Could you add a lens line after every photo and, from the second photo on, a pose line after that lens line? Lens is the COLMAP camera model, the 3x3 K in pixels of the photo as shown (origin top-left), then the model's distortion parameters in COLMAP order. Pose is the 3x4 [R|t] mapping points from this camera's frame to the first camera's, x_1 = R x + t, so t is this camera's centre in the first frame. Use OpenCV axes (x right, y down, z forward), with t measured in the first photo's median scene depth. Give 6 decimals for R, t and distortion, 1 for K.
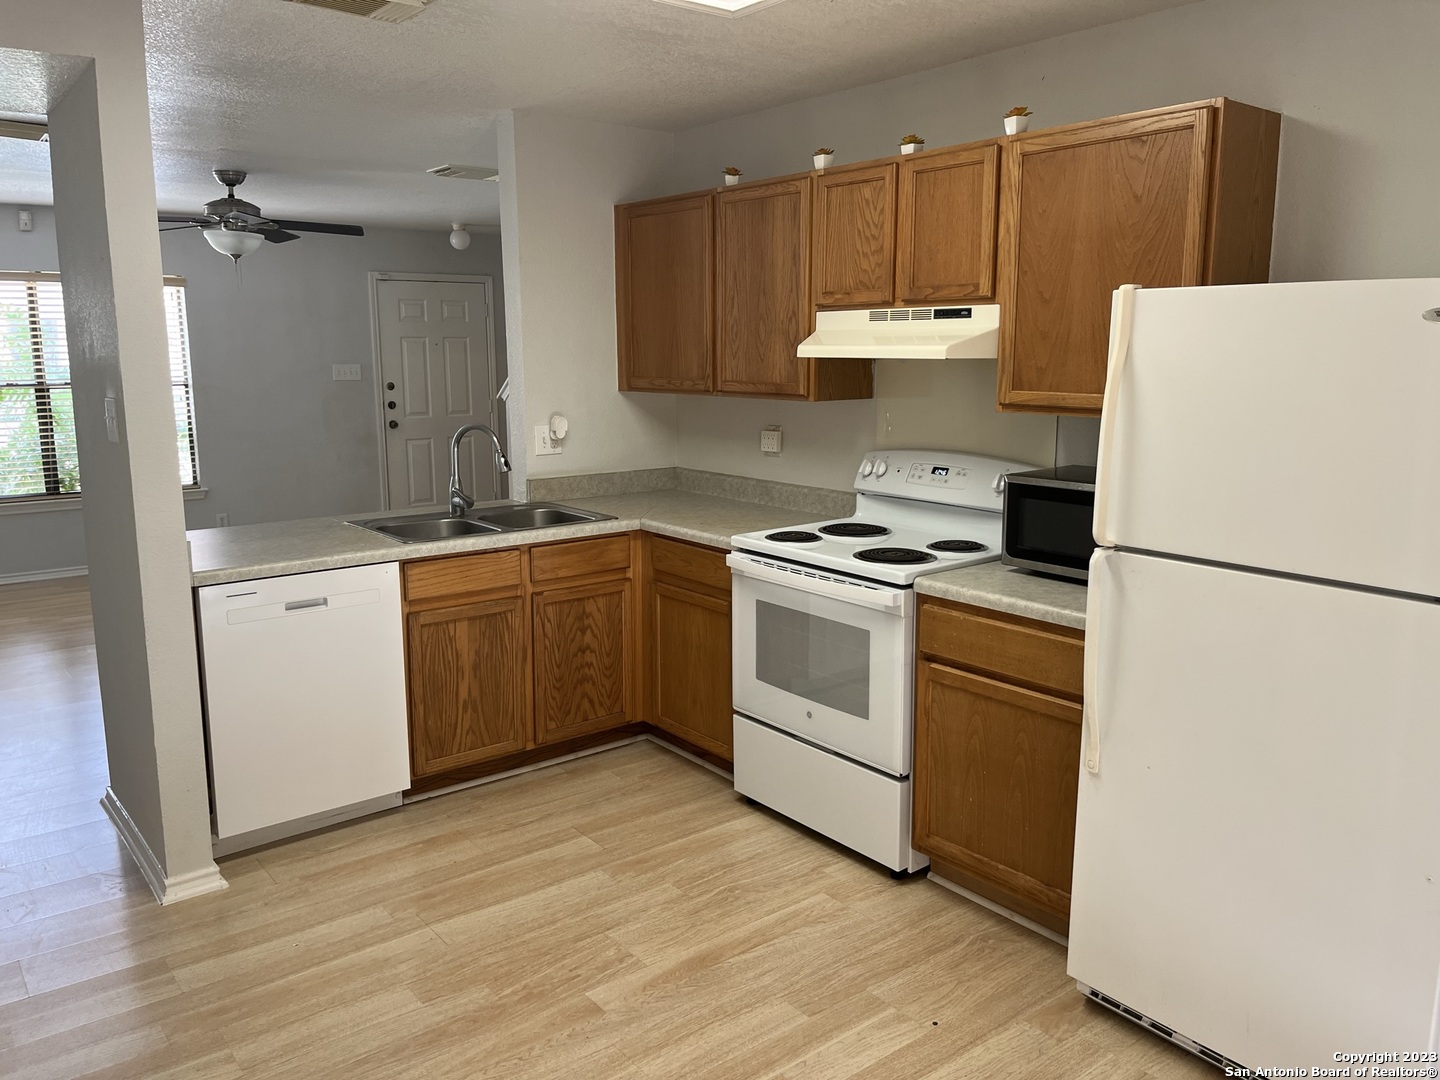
lens RADIAL K [[1099.1, 0, 719.1], [0, 1099.1, 526.9], [0, 0, 1]] dist [0.040483, -0.062106]
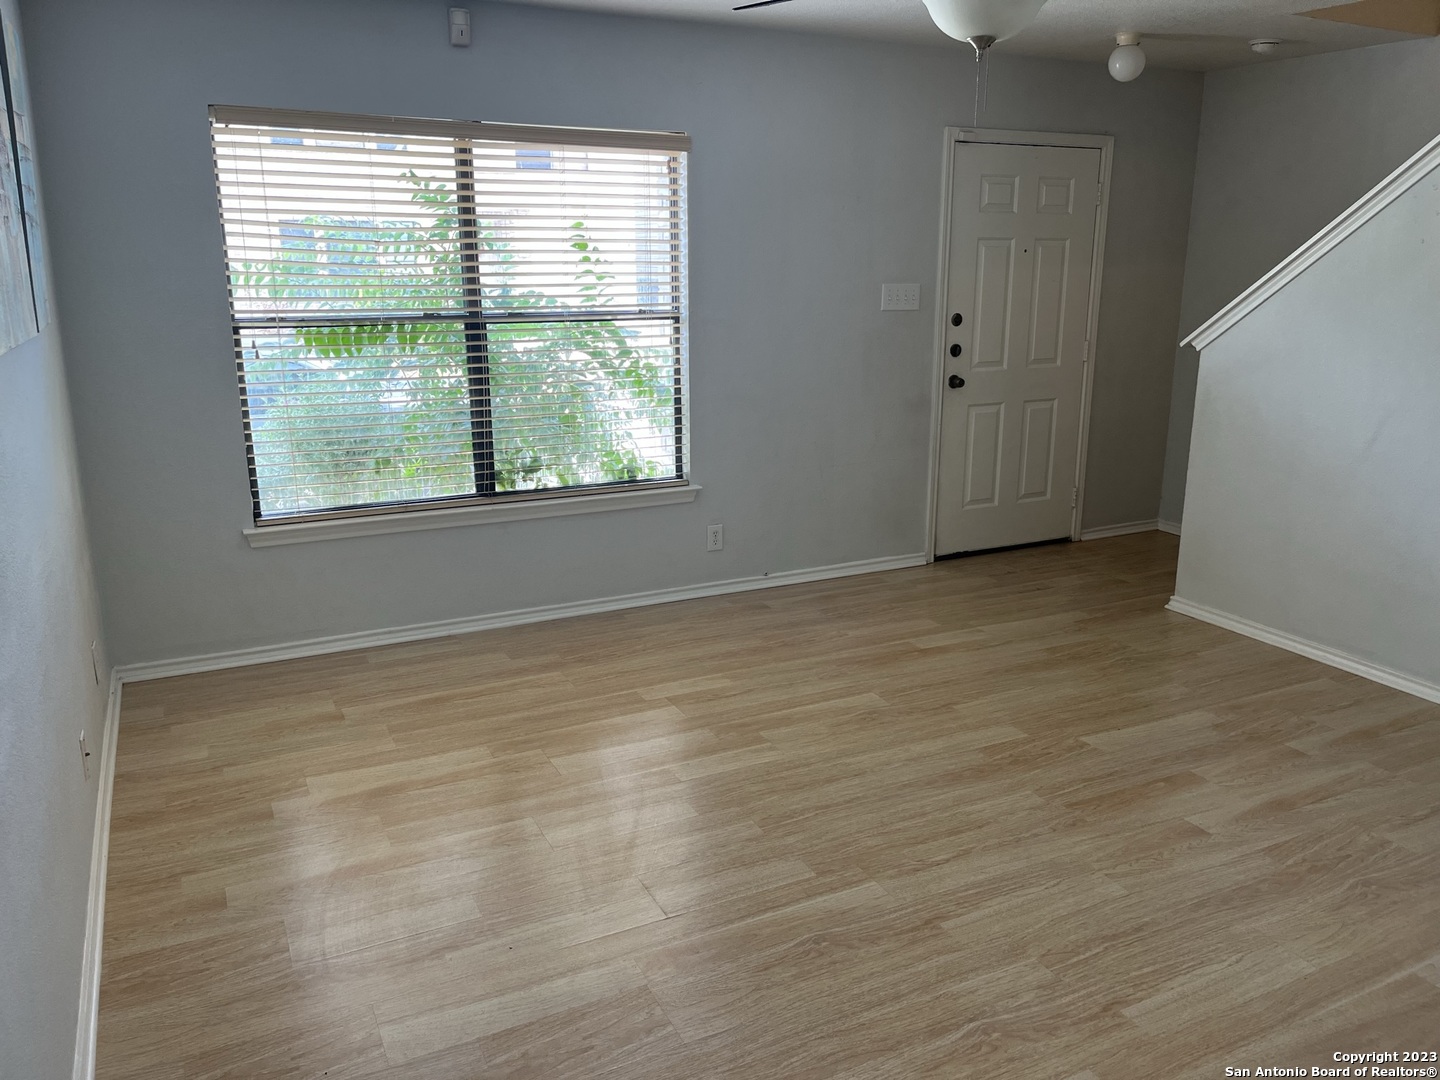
lens RADIAL K [[1099.1, 0, 725.3], [0, 1099.1, 543.9], [0, 0, 1]] dist [0.040483, -0.062106]
pose [[0.980511, 0.055254, -0.188532, -0.330357], [-0.037086, 0.994439, 0.098568, -0.064078], [0.192930, -0.089655, 0.977108, 0.393419]]
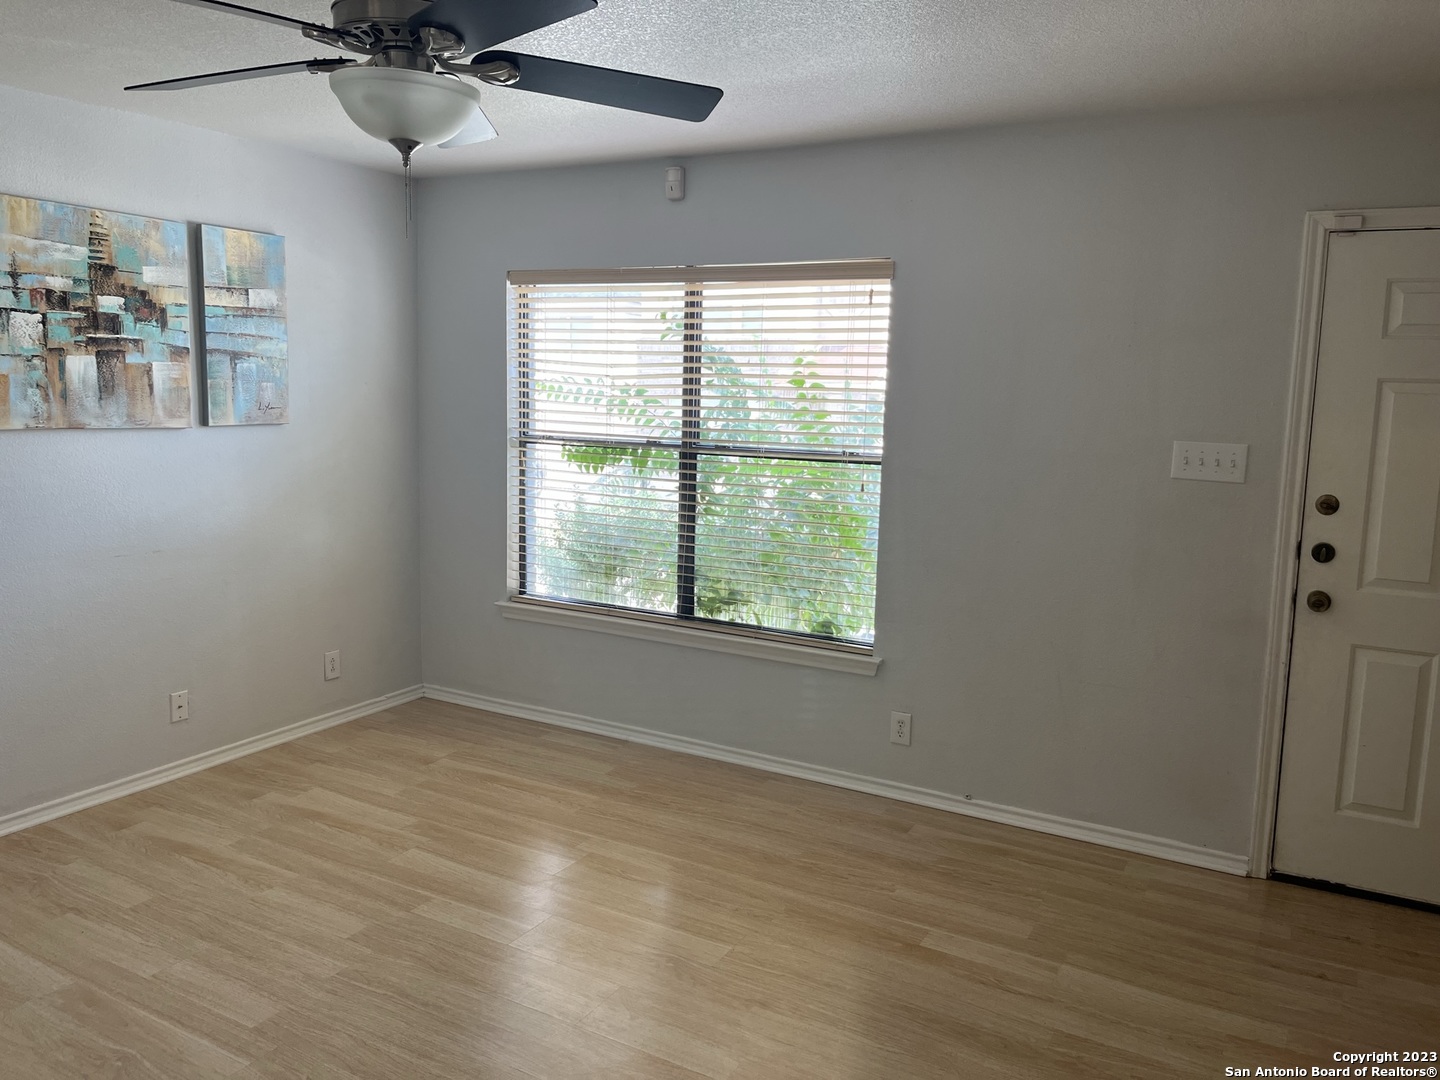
lens RADIAL K [[1099.1, 0, 719.2], [0, 1099.1, 529.6], [0, 0, 1]] dist [0.040483, -0.062106]
pose [[0.377292, 0.134432, -0.916285, -0.022812], [-0.174155, 0.982055, 0.072370, -0.120307], [0.909572, 0.132271, 0.393934, 0.715452]]
